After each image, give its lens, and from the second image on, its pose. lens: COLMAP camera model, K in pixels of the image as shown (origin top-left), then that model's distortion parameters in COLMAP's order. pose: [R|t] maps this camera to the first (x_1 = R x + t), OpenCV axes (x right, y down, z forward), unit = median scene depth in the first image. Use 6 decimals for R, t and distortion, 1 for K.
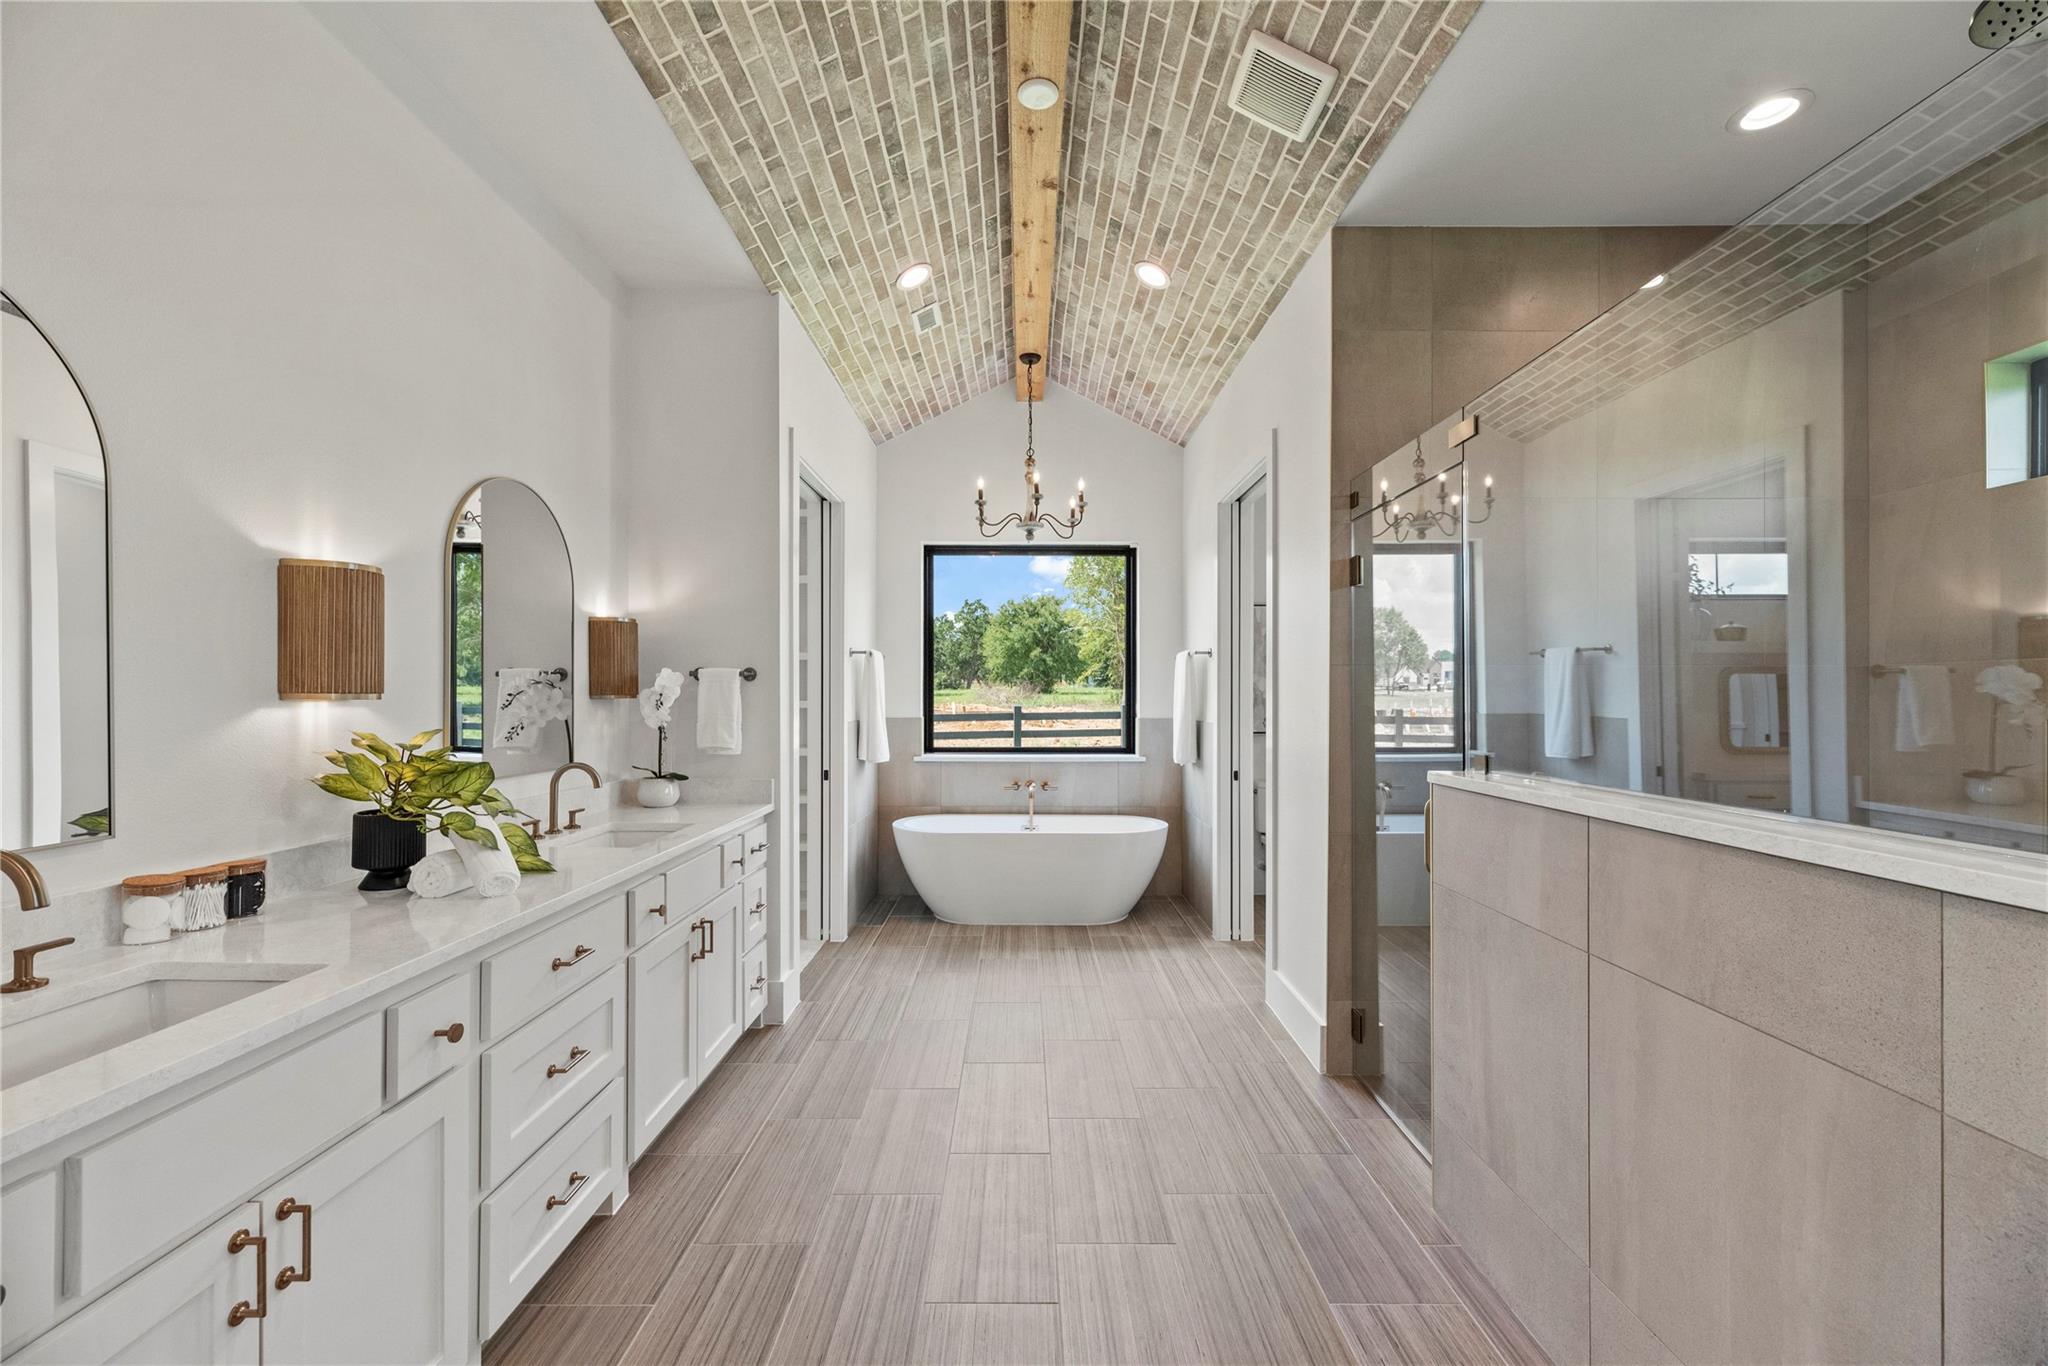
lens RADIAL K [[820.9, 0, 1019.9], [0, 820.9, 685.6], [0, 0, 1]] dist [0.002443, 0.000053]
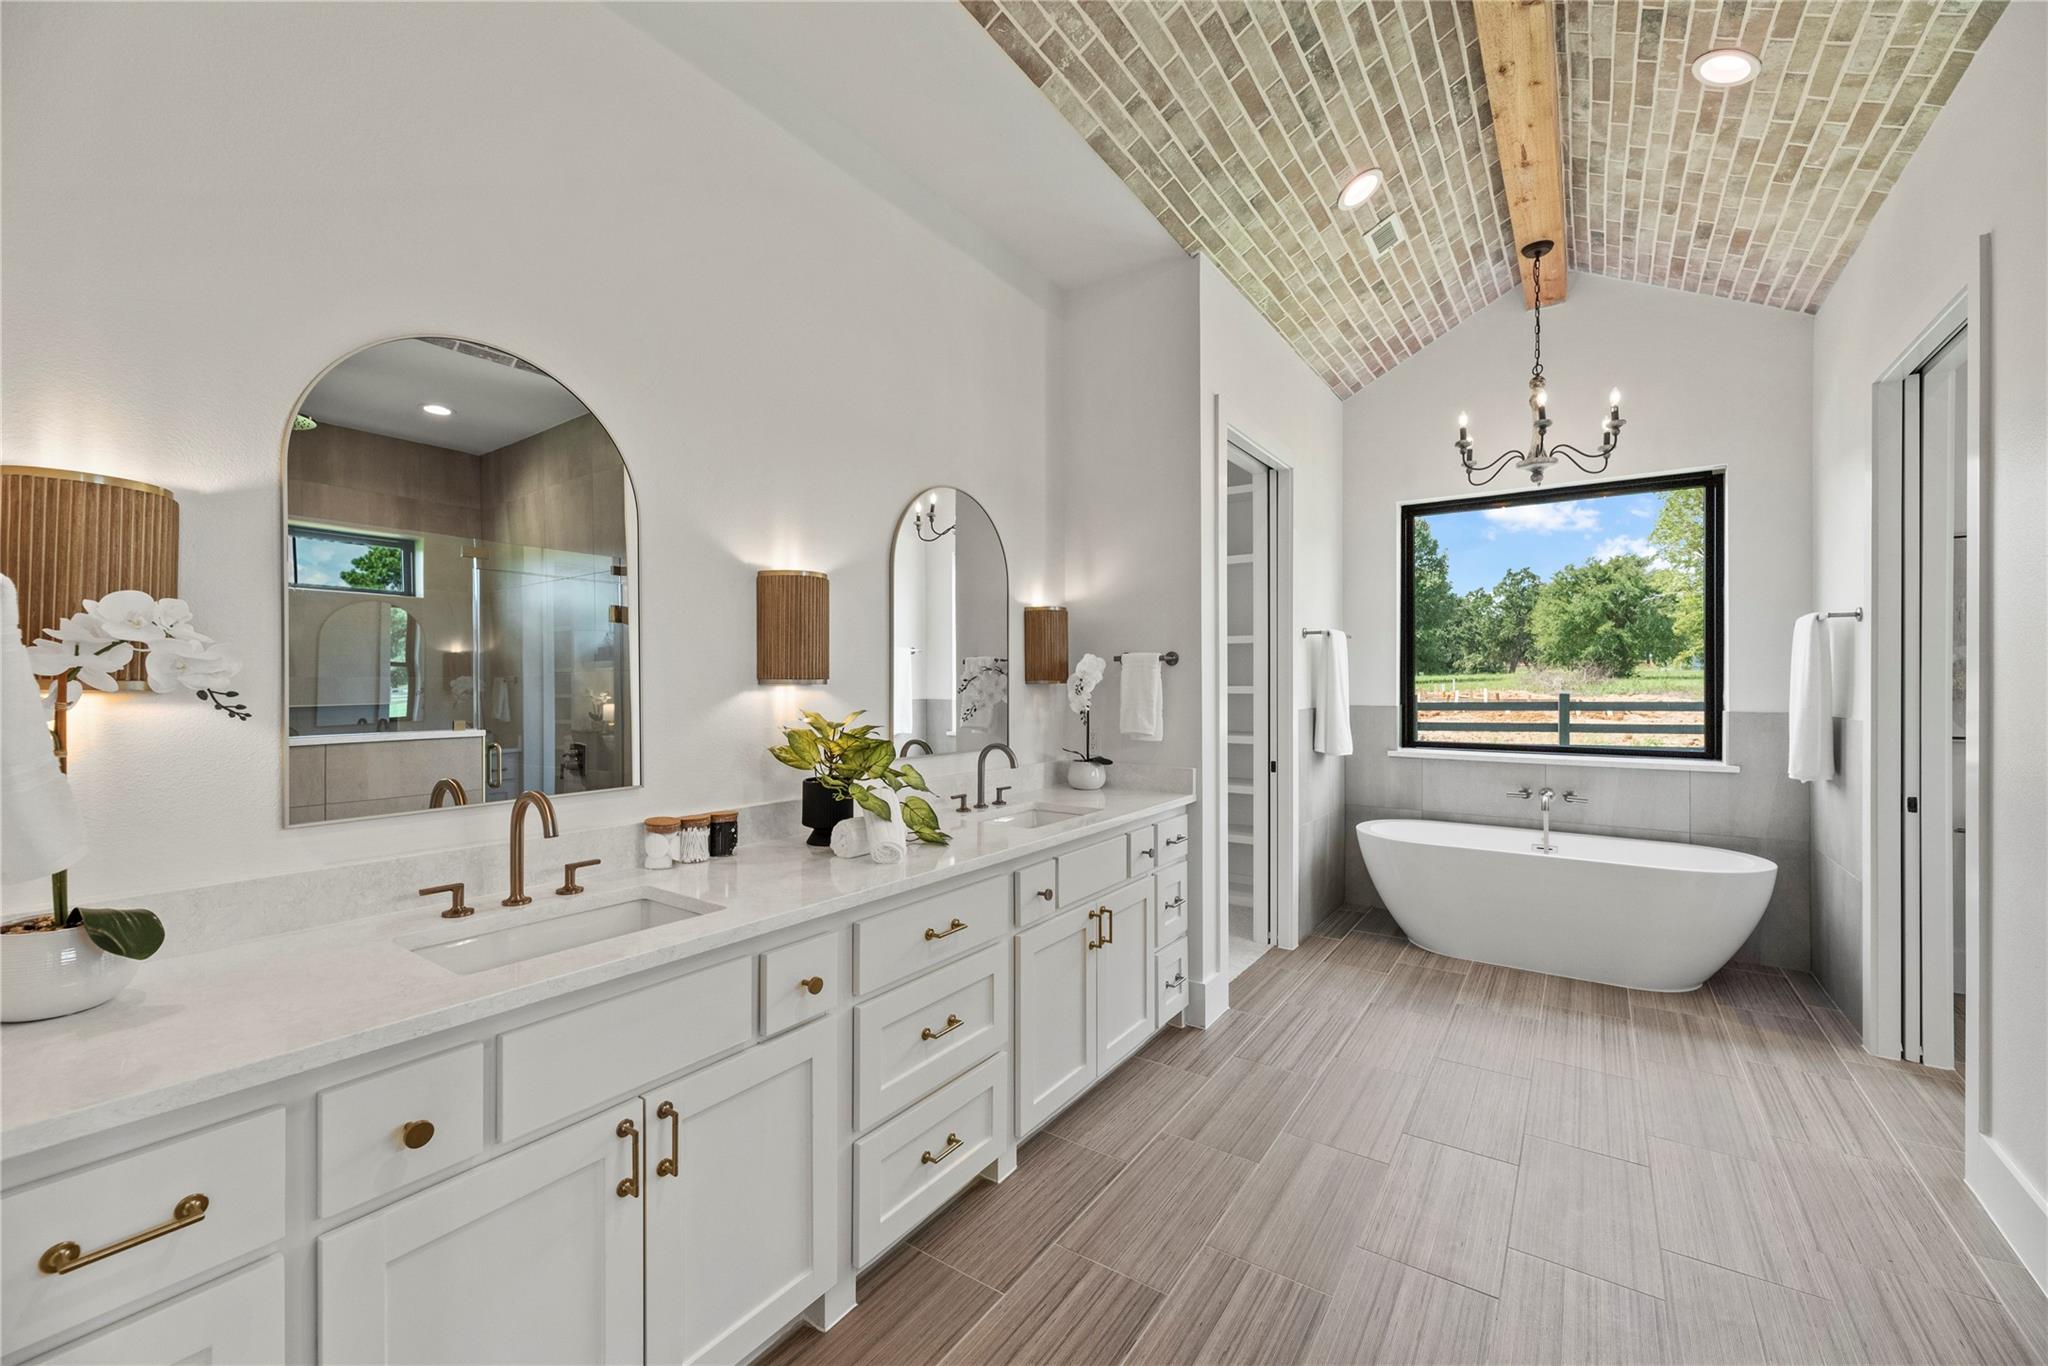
lens RADIAL K [[820.9, 0, 1021.0], [0, 820.9, 677.8], [0, 0, 1]] dist [0.002443, 0.000053]
pose [[0.823981, -0.004184, -0.566603, 0.073039], [0.008825, 0.999946, 0.005449, 0.001912], [0.566549, -0.009490, 0.823973, 0.106847]]
